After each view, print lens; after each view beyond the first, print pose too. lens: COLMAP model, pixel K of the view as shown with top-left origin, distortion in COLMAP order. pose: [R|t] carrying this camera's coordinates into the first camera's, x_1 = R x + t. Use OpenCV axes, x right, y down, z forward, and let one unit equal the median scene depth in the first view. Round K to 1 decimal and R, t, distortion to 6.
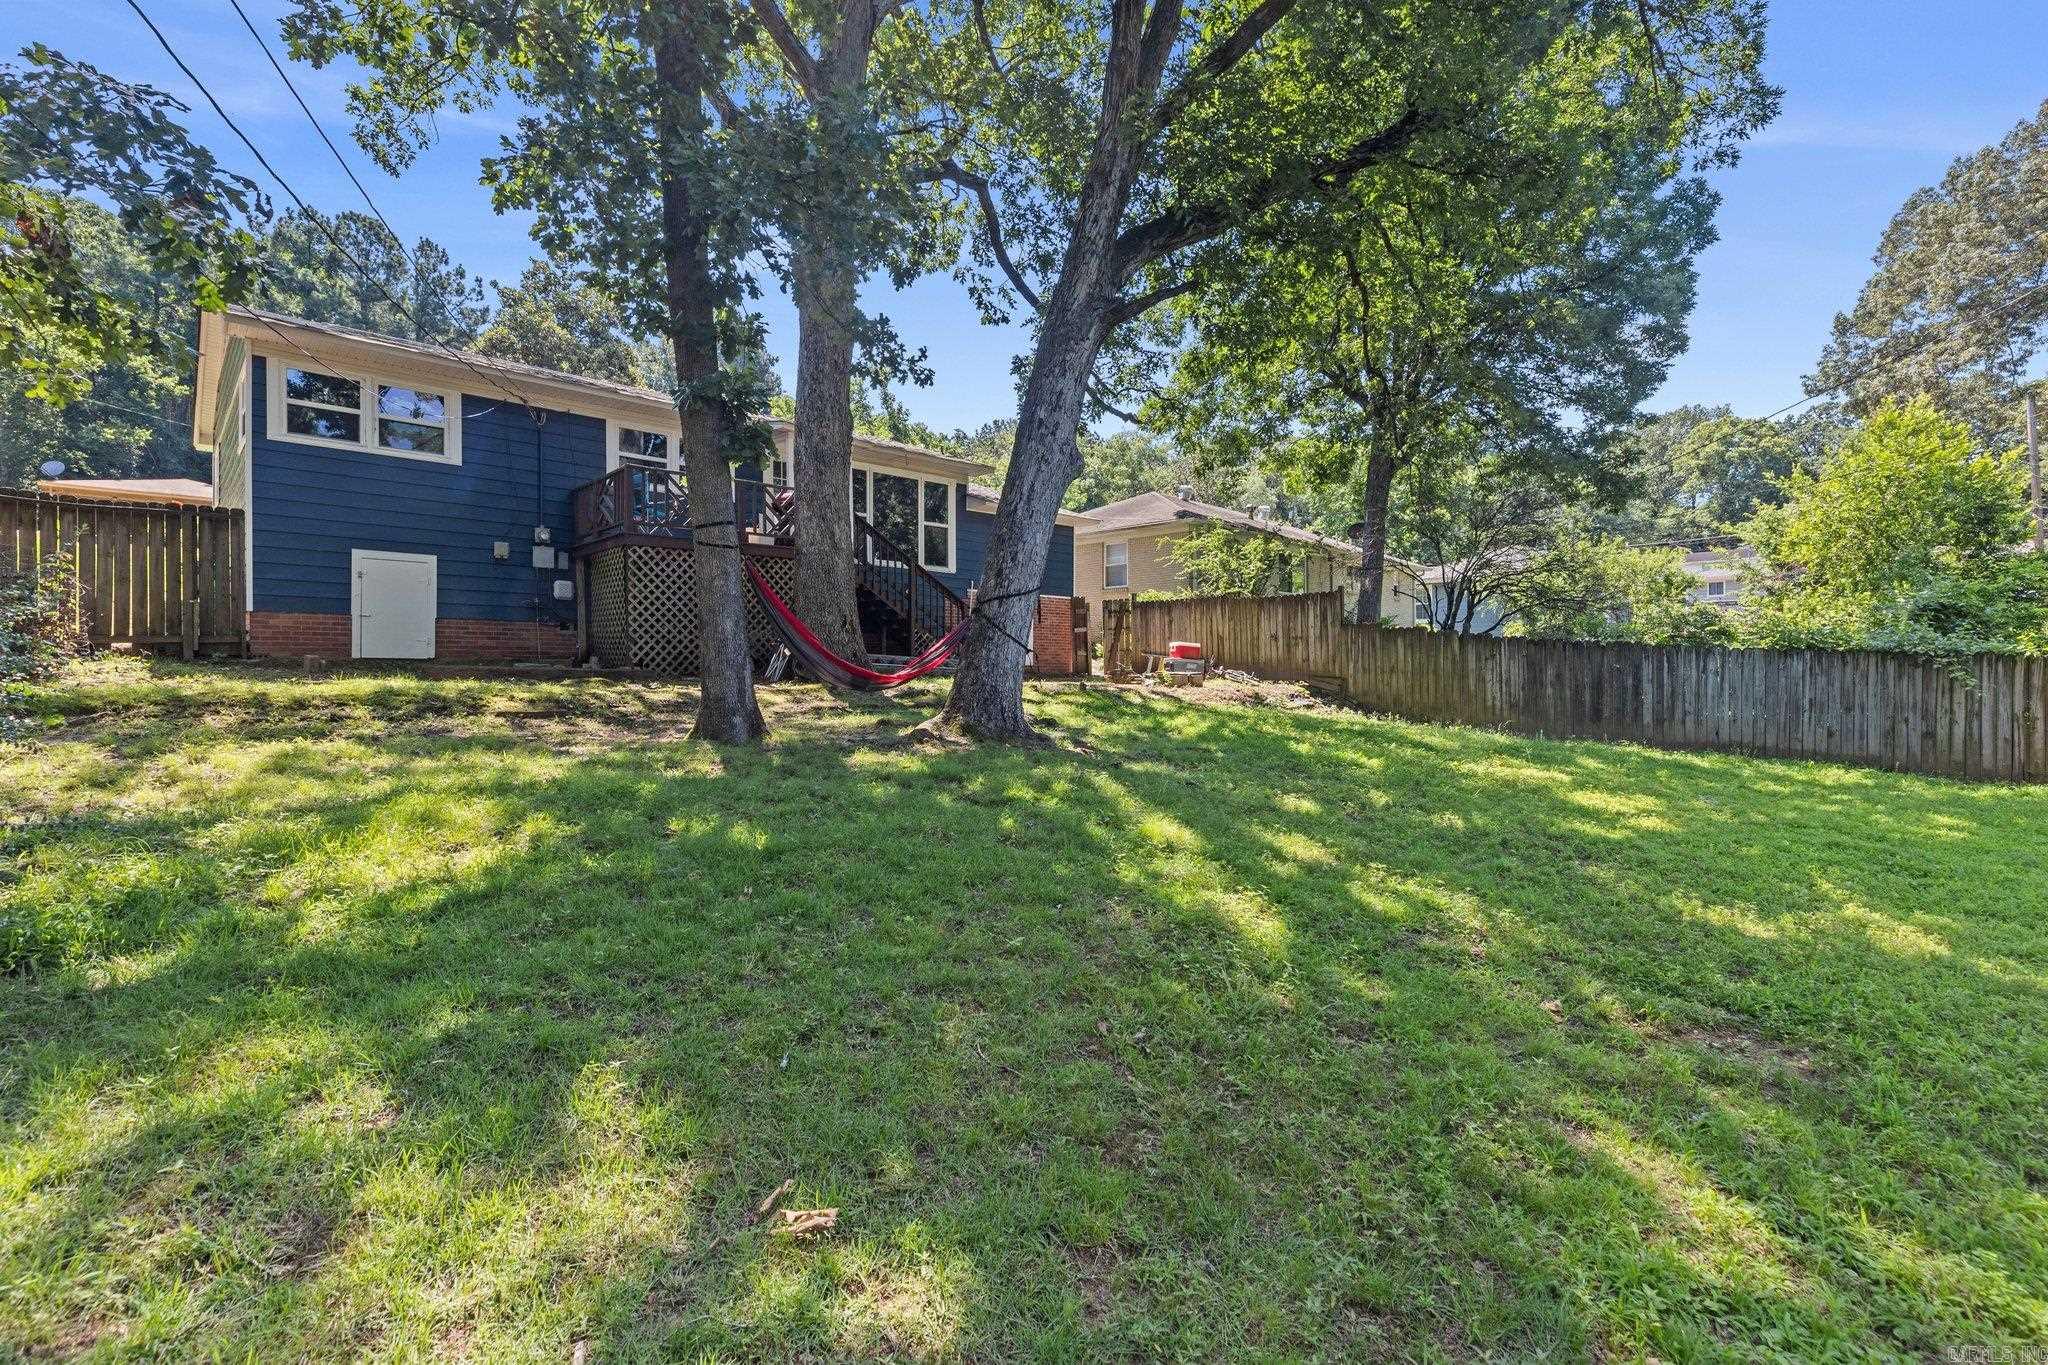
lens RADIAL K [[918.0, 0, 1011.1], [0, 918.0, 677.3], [0, 0, 1]] dist [0.000775, 0.000337]
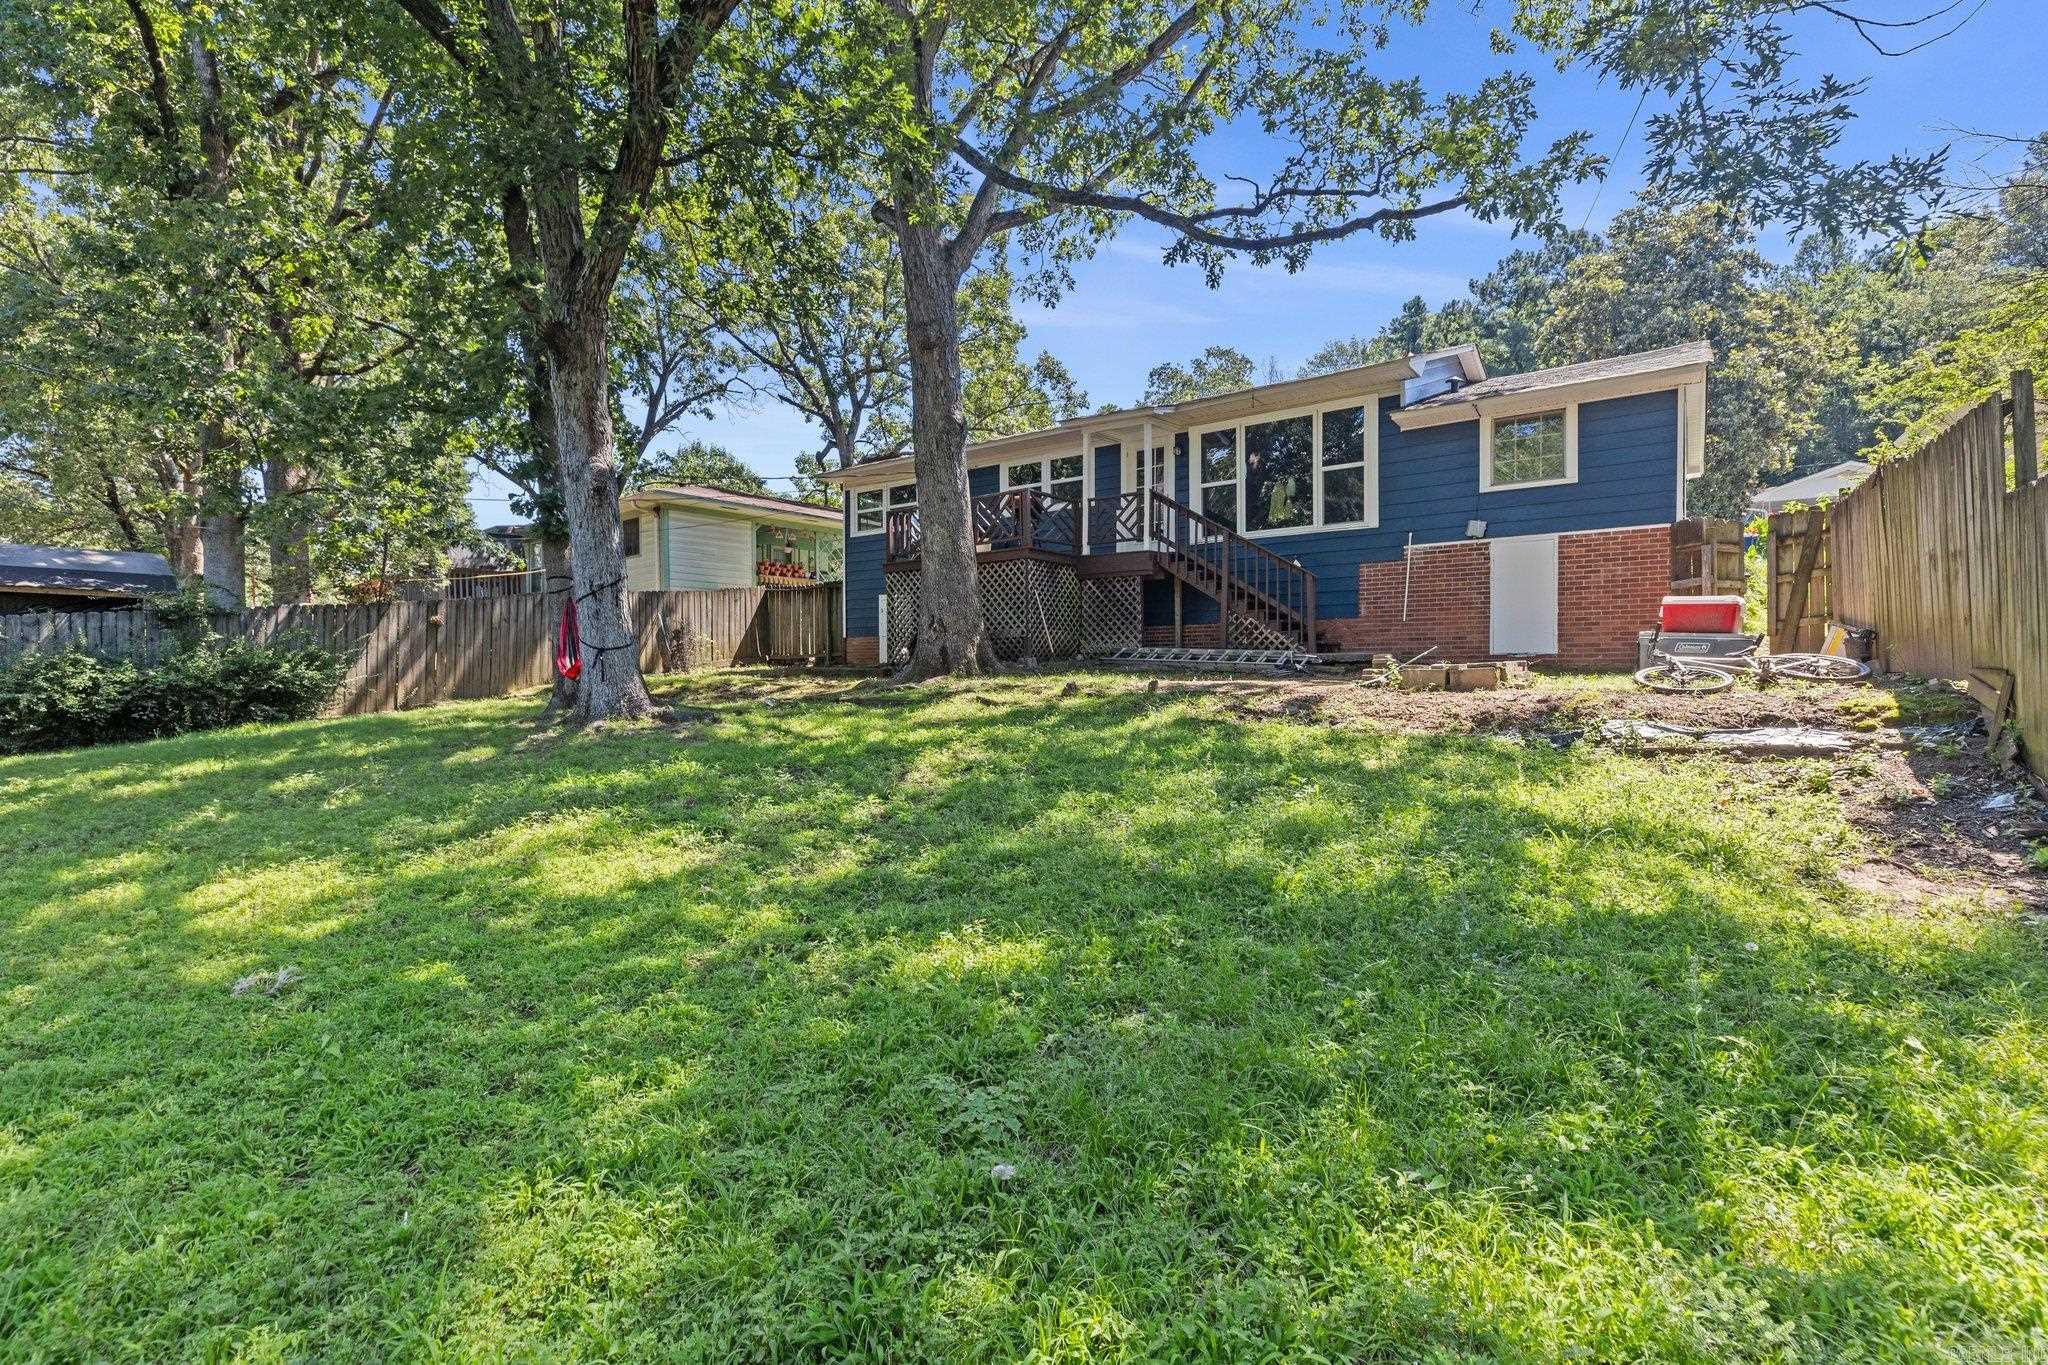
lens RADIAL K [[918.0, 0, 1011.1], [0, 918.0, 677.3], [0, 0, 1]] dist [0.000775, 0.000337]
pose [[0.182922, 0.000429, -0.983127, 0.892171], [-0.001144, 0.999999, 0.000223, 0.003823], [0.983127, 0.001084, 0.182922, 0.915299]]
